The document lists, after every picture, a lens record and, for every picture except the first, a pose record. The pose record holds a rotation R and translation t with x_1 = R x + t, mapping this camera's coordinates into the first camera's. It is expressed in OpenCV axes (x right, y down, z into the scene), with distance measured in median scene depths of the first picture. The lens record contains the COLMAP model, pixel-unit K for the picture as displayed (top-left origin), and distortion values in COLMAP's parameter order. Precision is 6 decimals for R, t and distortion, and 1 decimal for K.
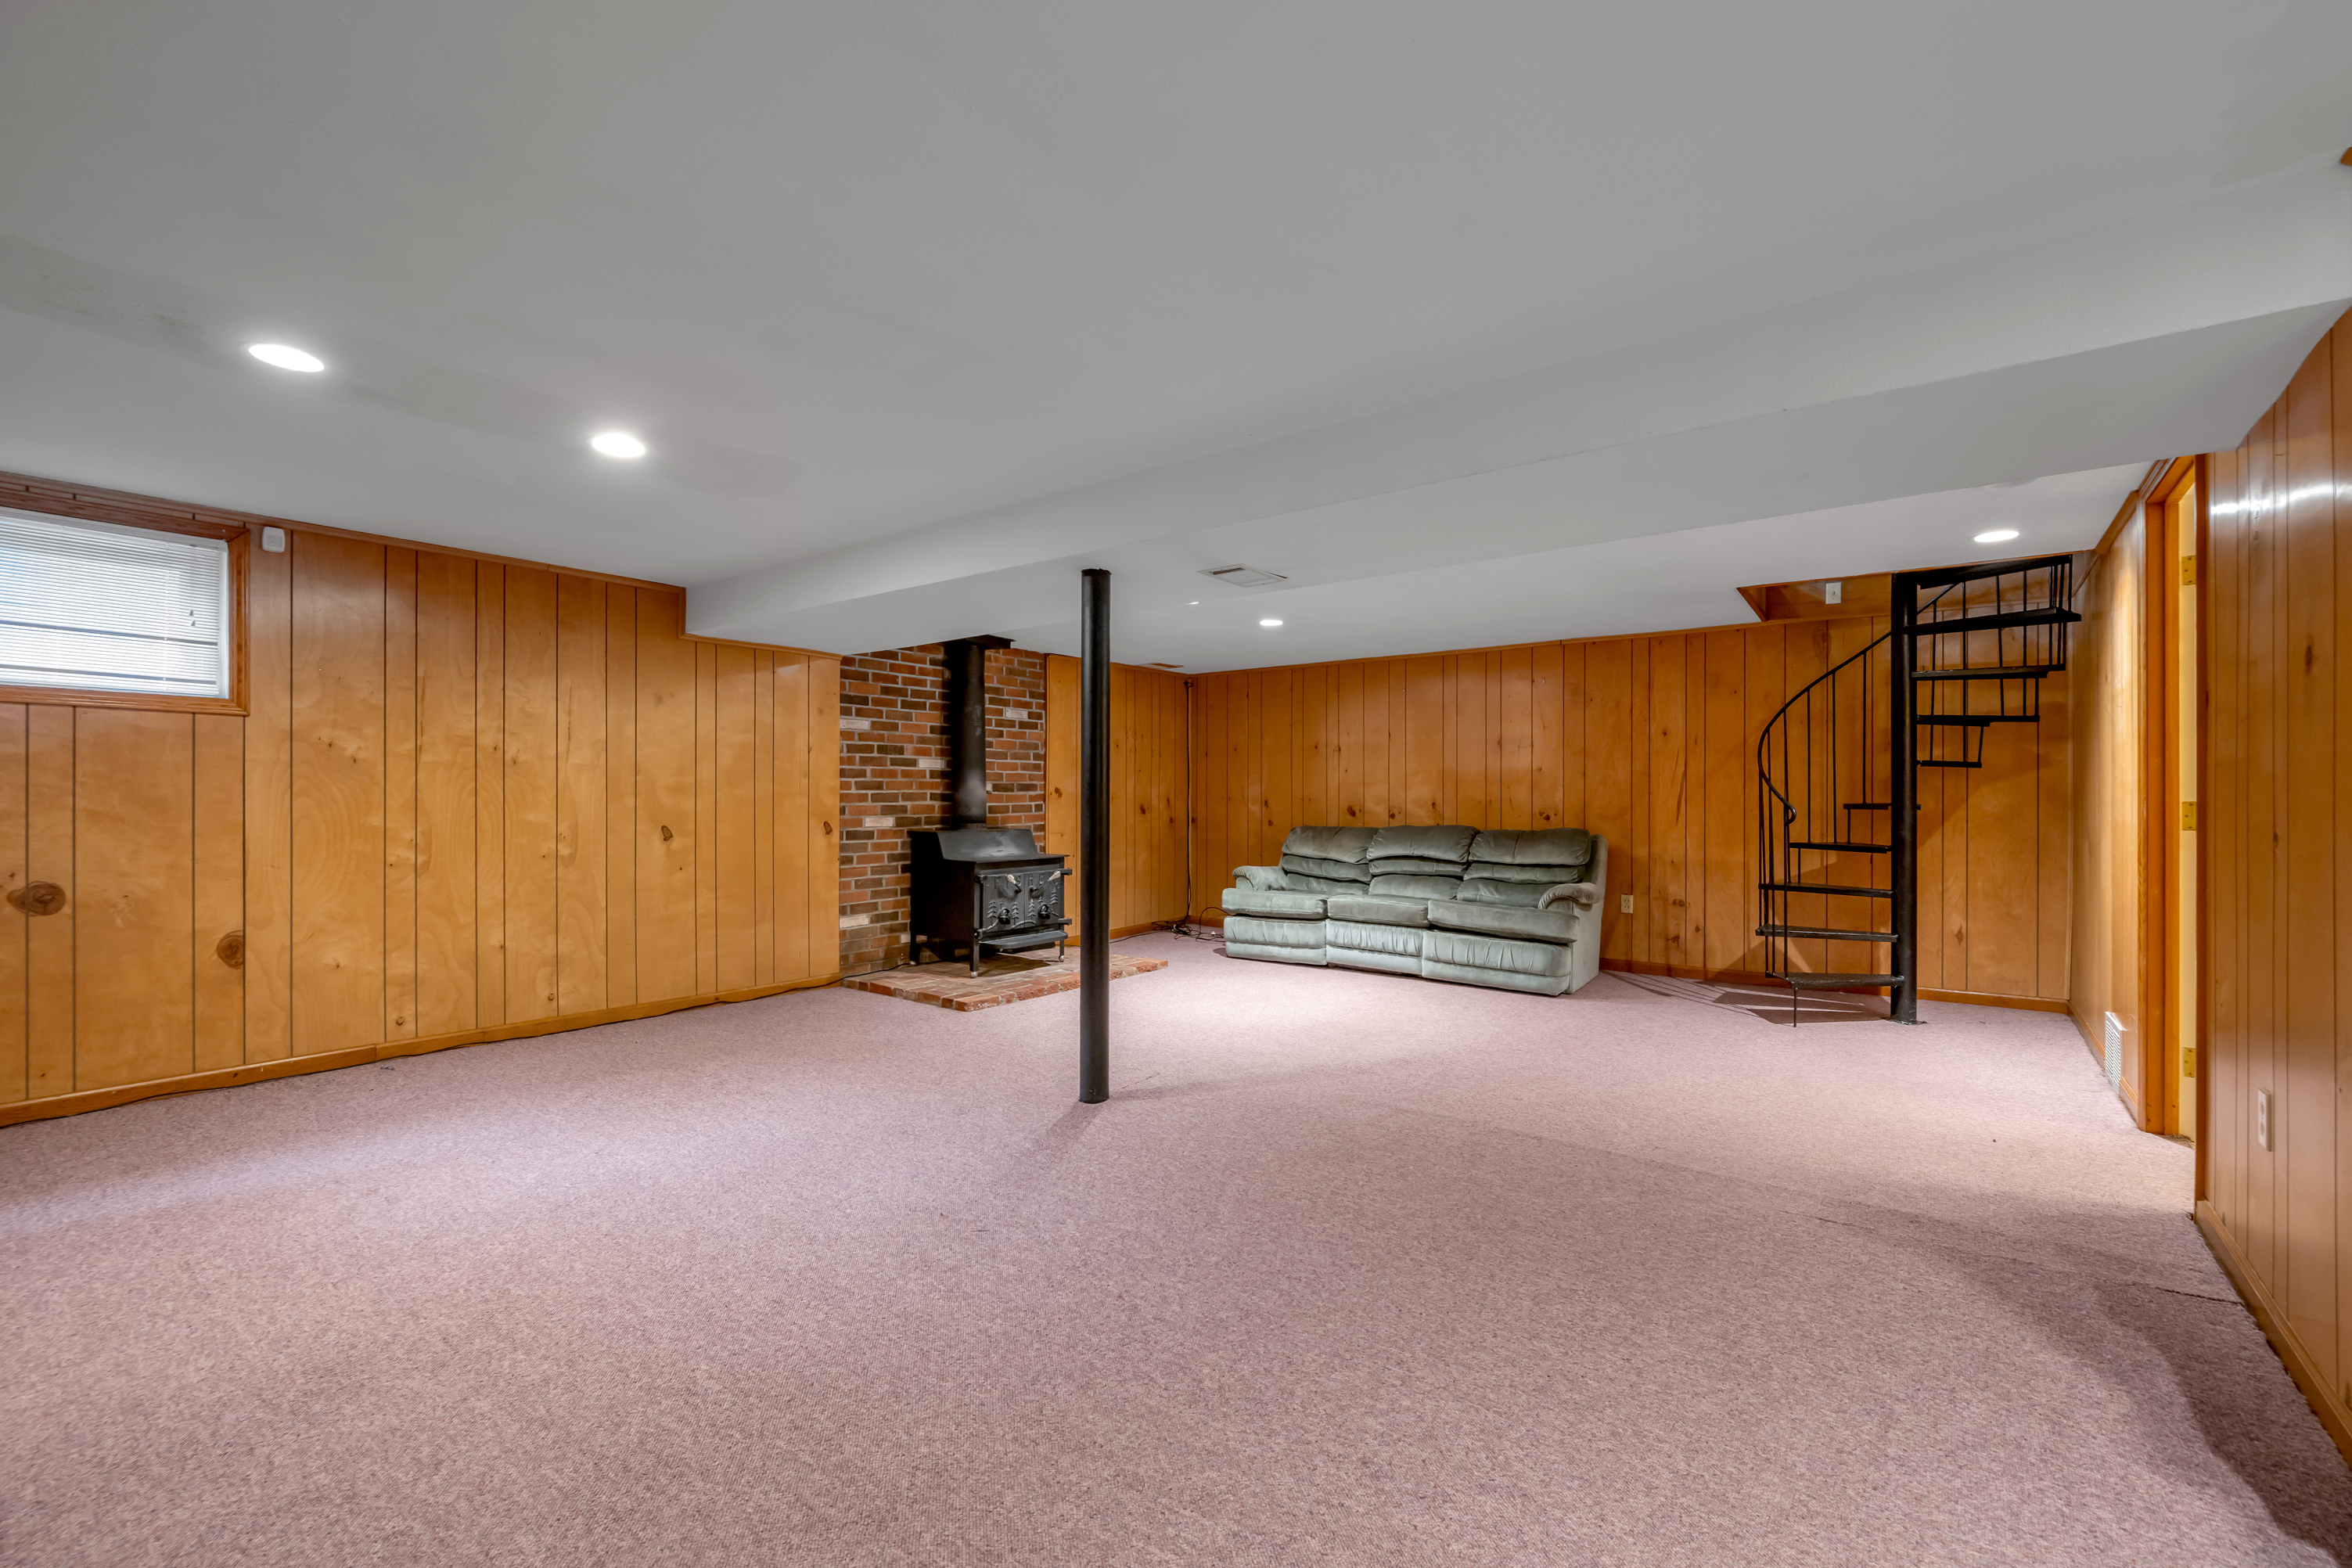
lens RADIAL K [[966.1, 0, 1186.9], [0, 966.1, 784.5], [0, 0, 1]] dist [-0.000415, -0.000929]
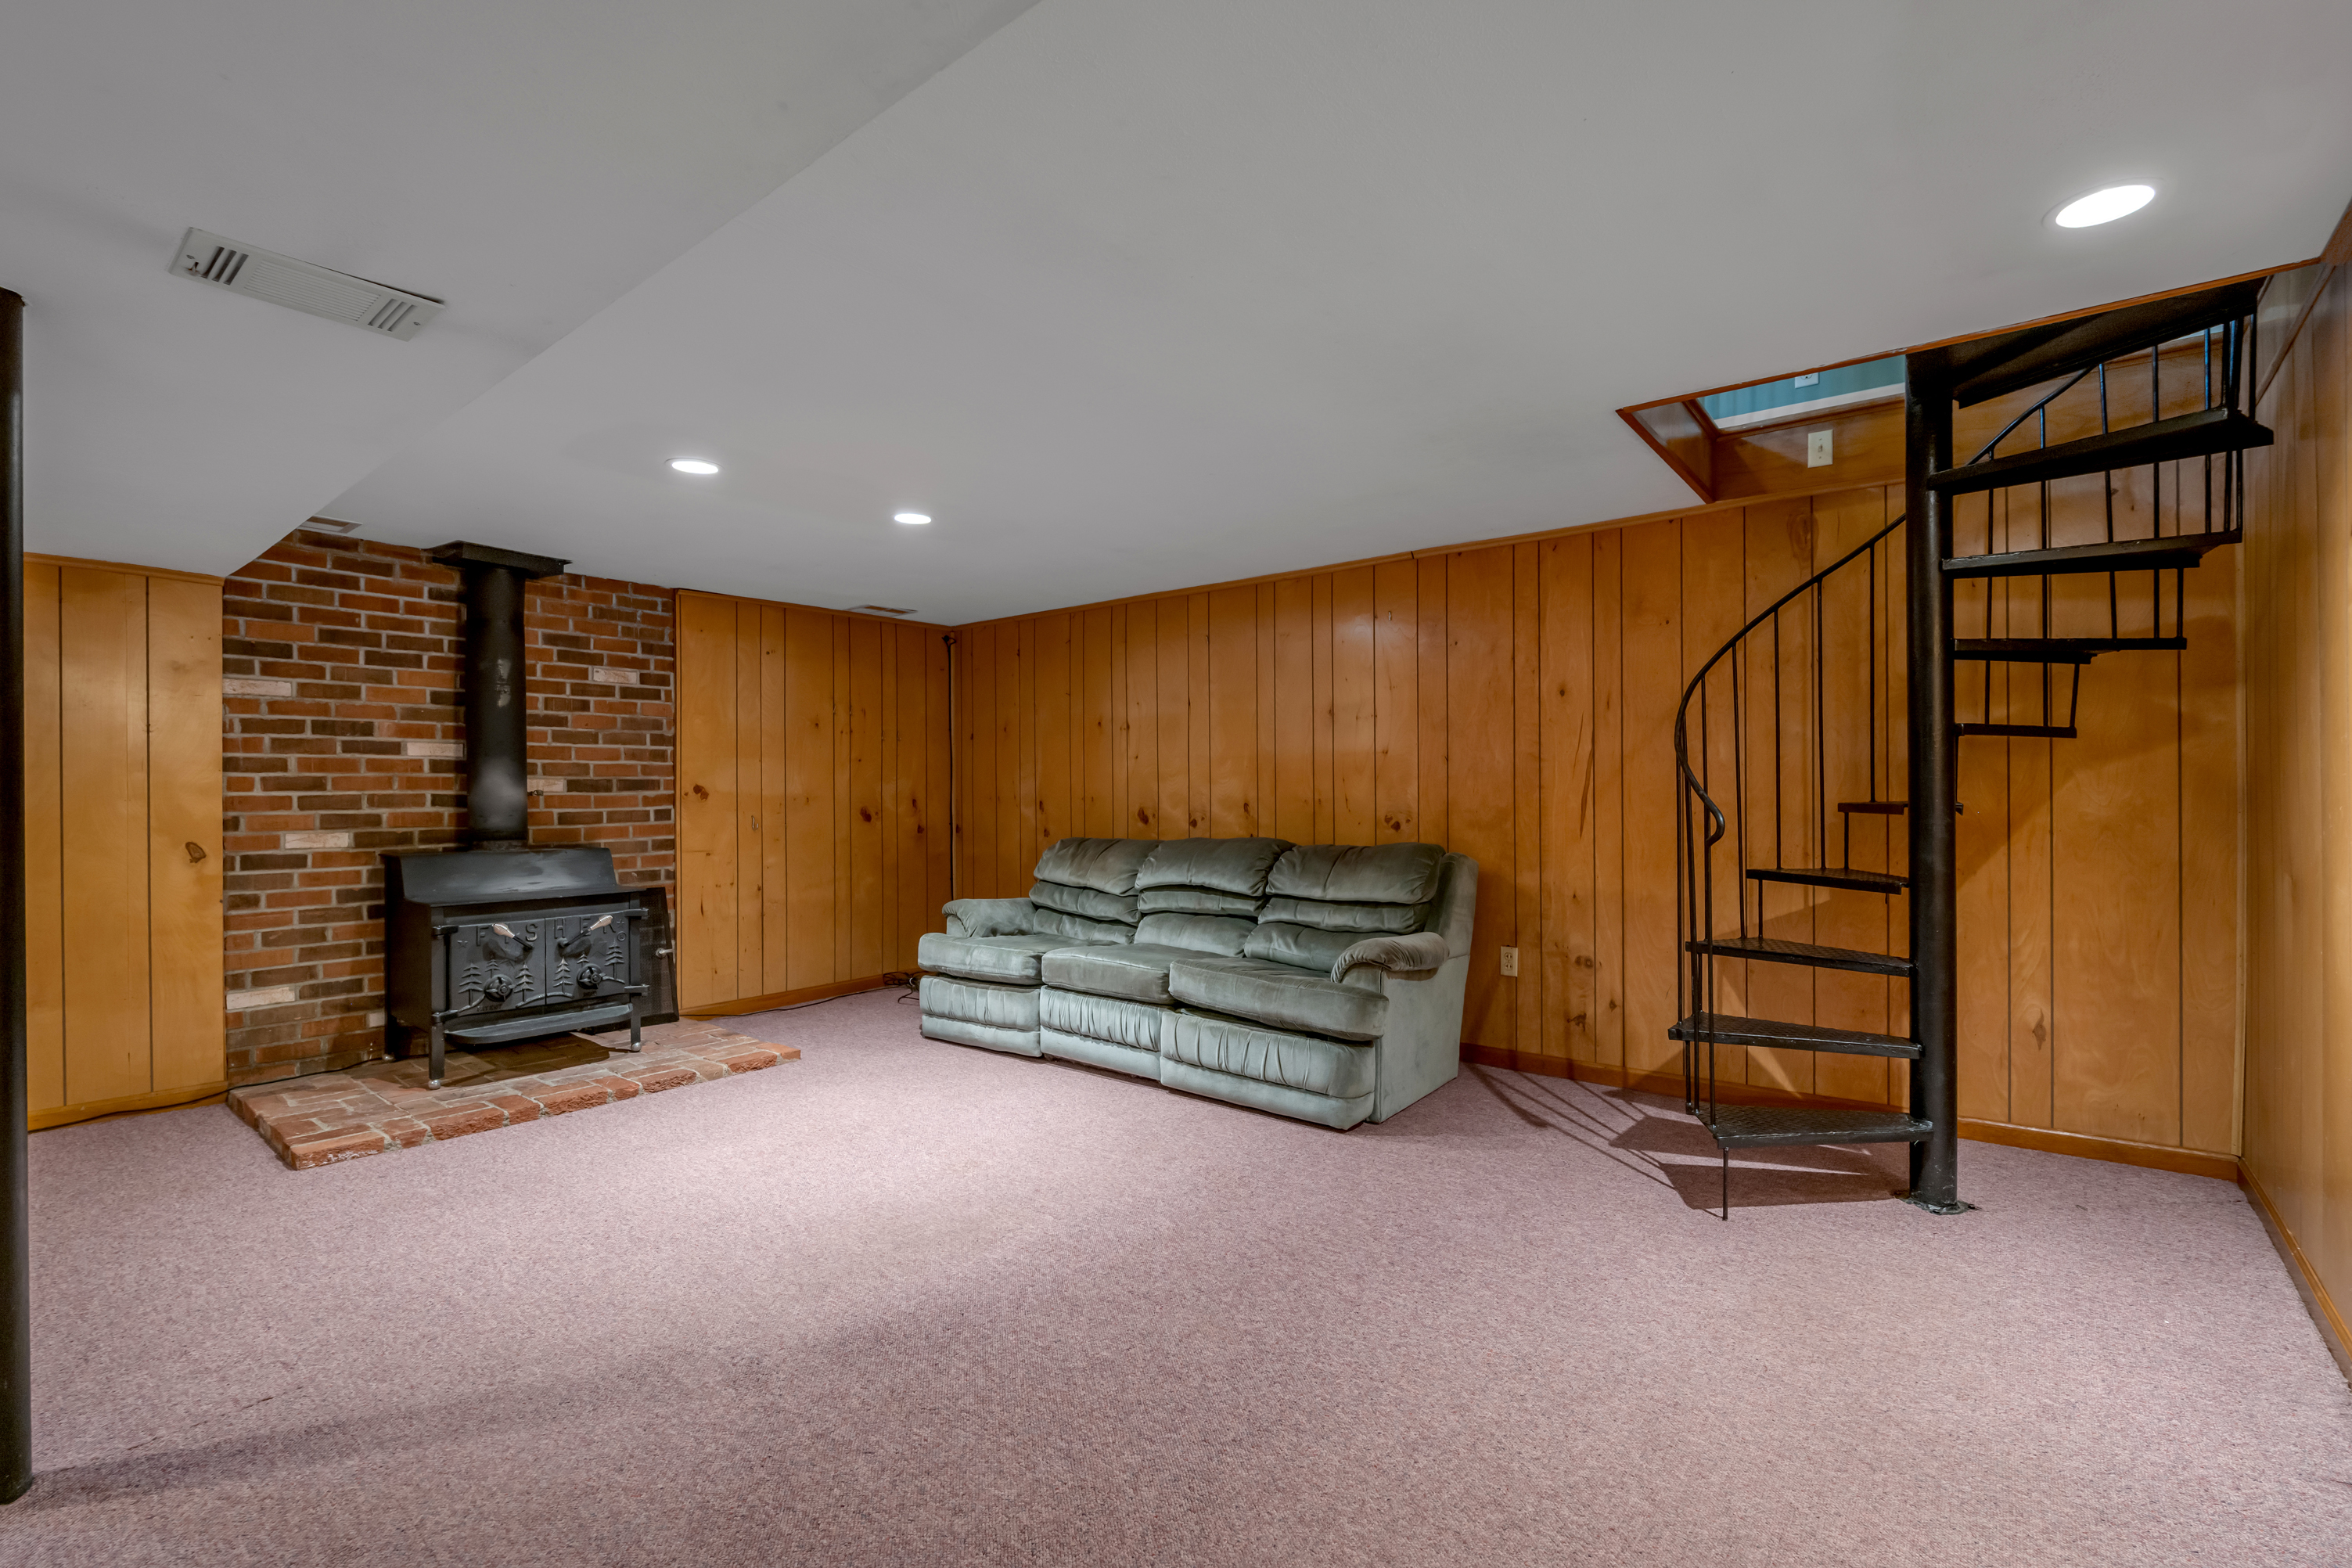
lens RADIAL K [[1038.0, 0, 1177.3], [0, 1038.0, 780.9], [0, 0, 1]] dist [-0.003188, -0.000419]
pose [[0.999579, -0.007376, -0.028059, 0.265440], [0.007389, 0.999973, 0.000367, 0.003105], [0.028055, -0.000575, 0.999606, 0.320975]]
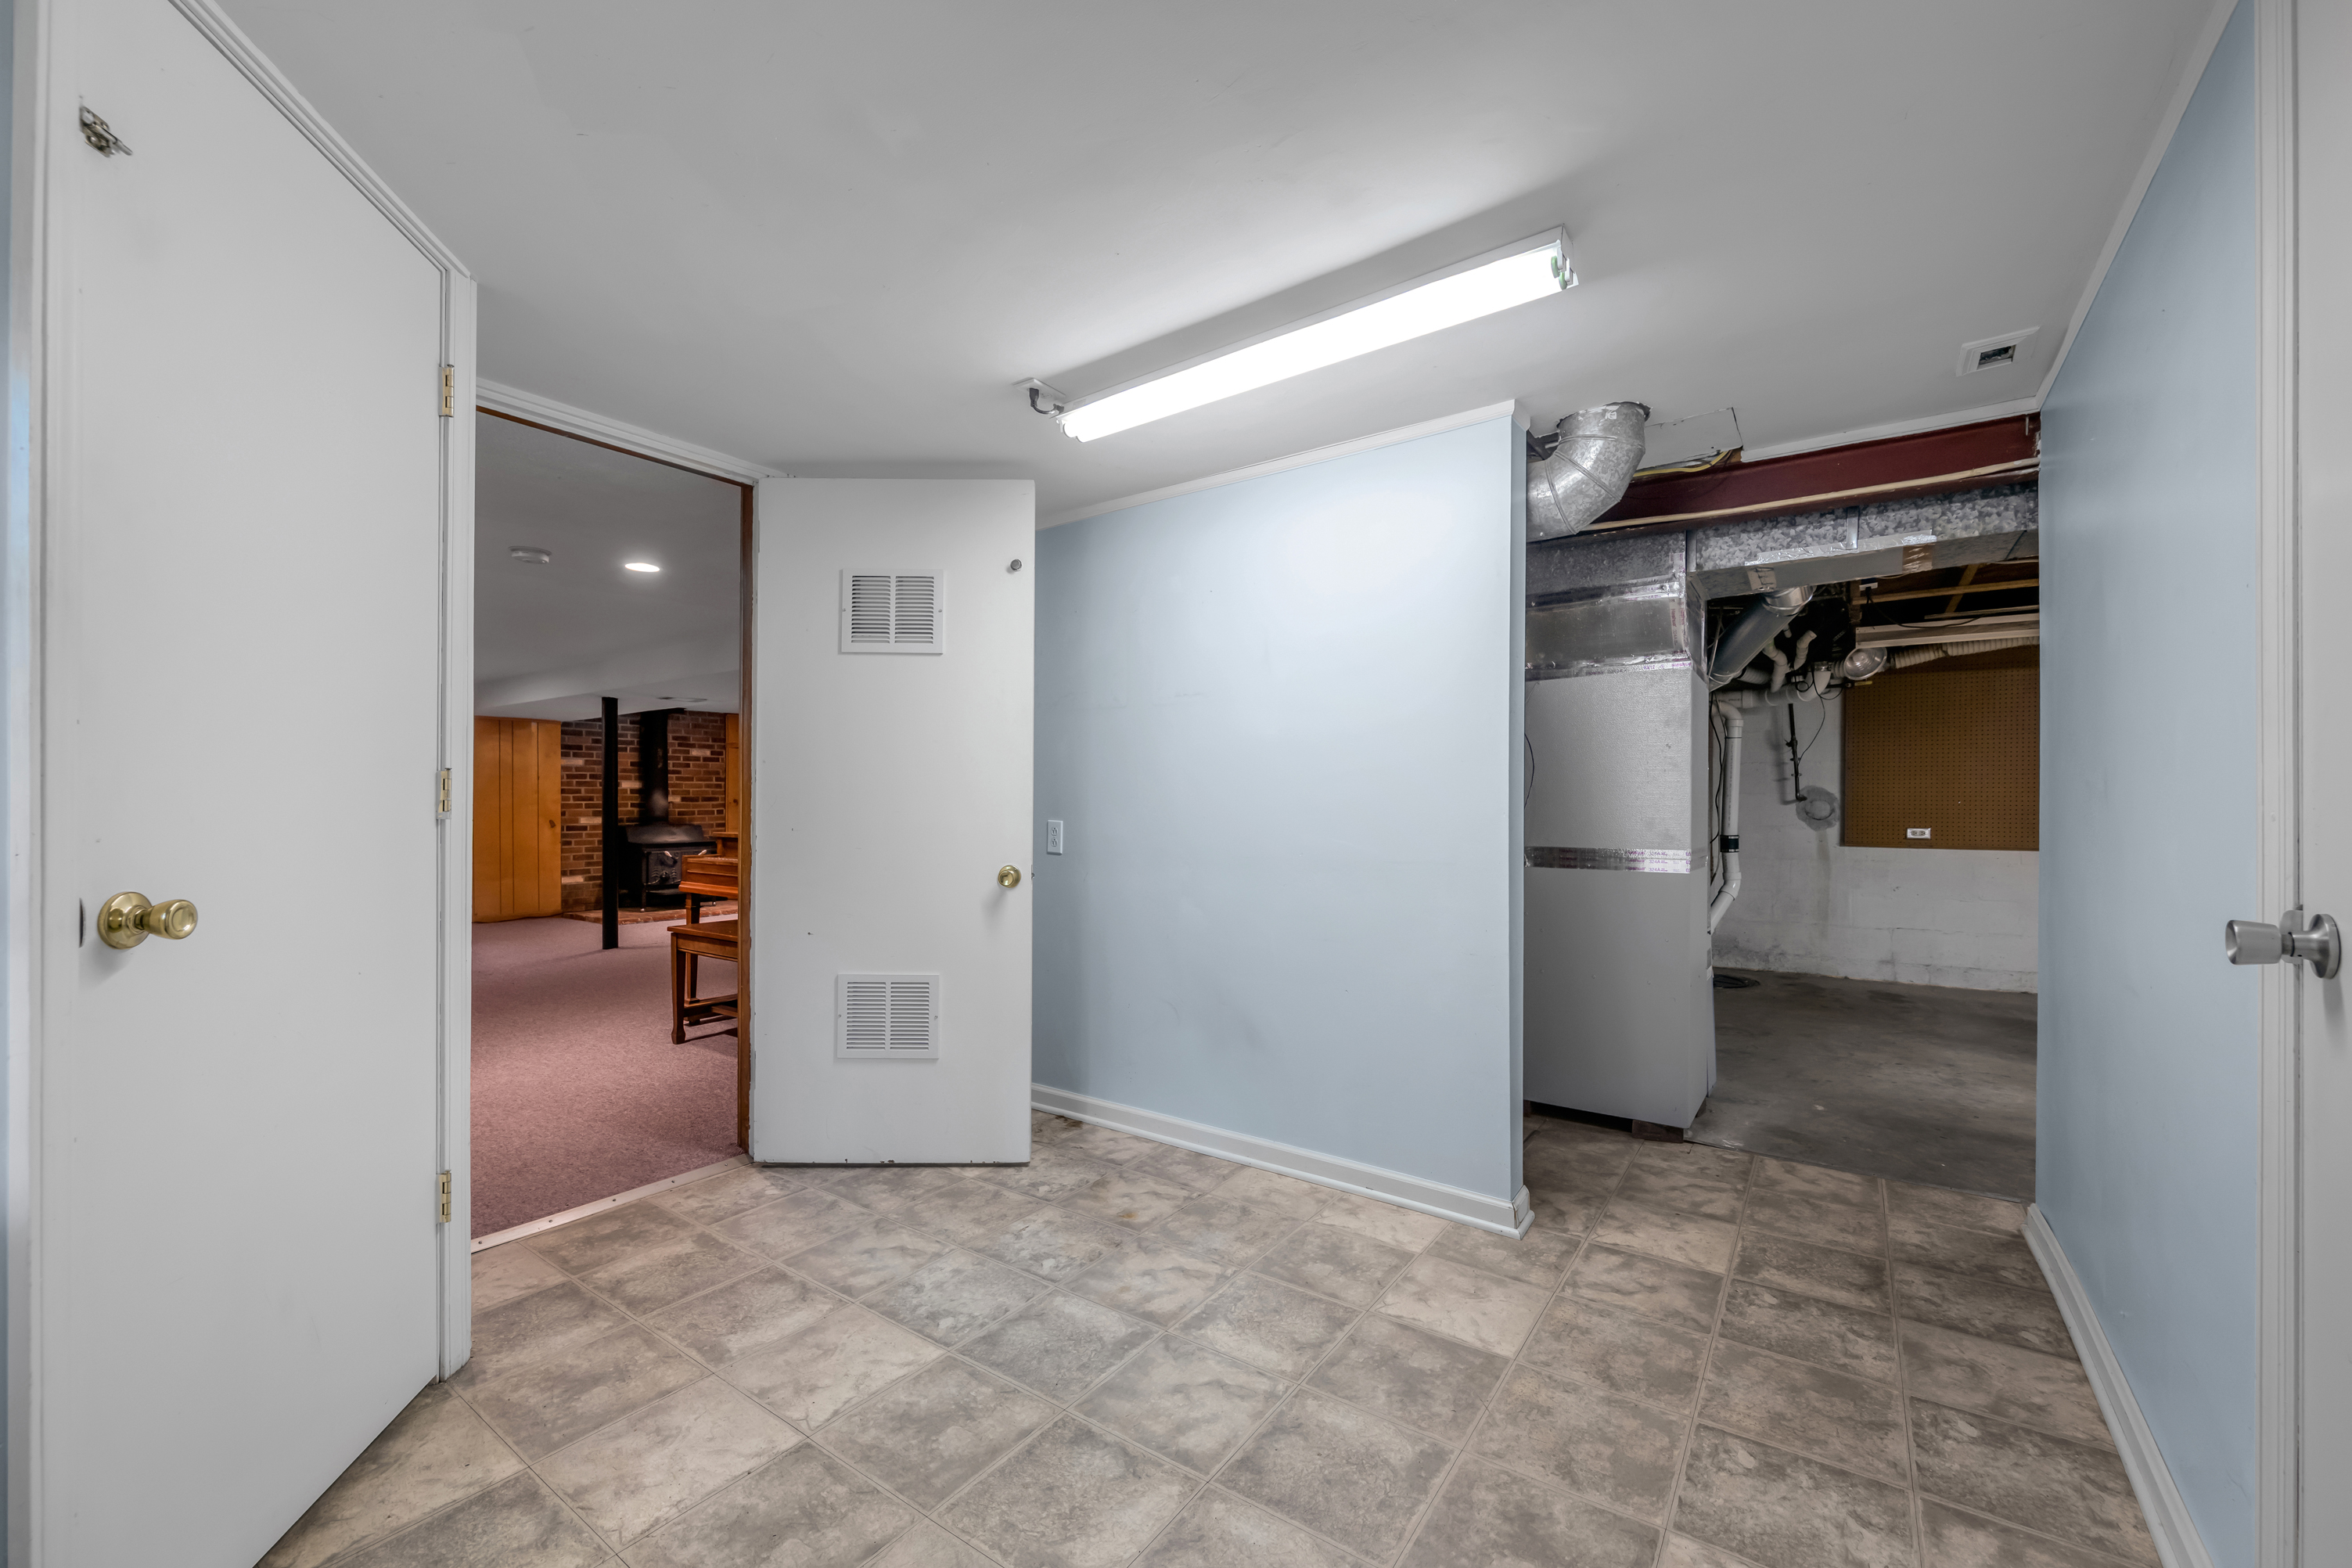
lens RADIAL K [[966.1, 0, 1187.0], [0, 966.1, 797.1], [0, 0, 1]] dist [-0.000415, -0.000929]
pose [[0.999692, -0.001661, 0.024760, 0.647699], [0.001530, 0.999985, 0.005278, -0.008276], [-0.024768, -0.005238, 0.999679, -0.666566]]
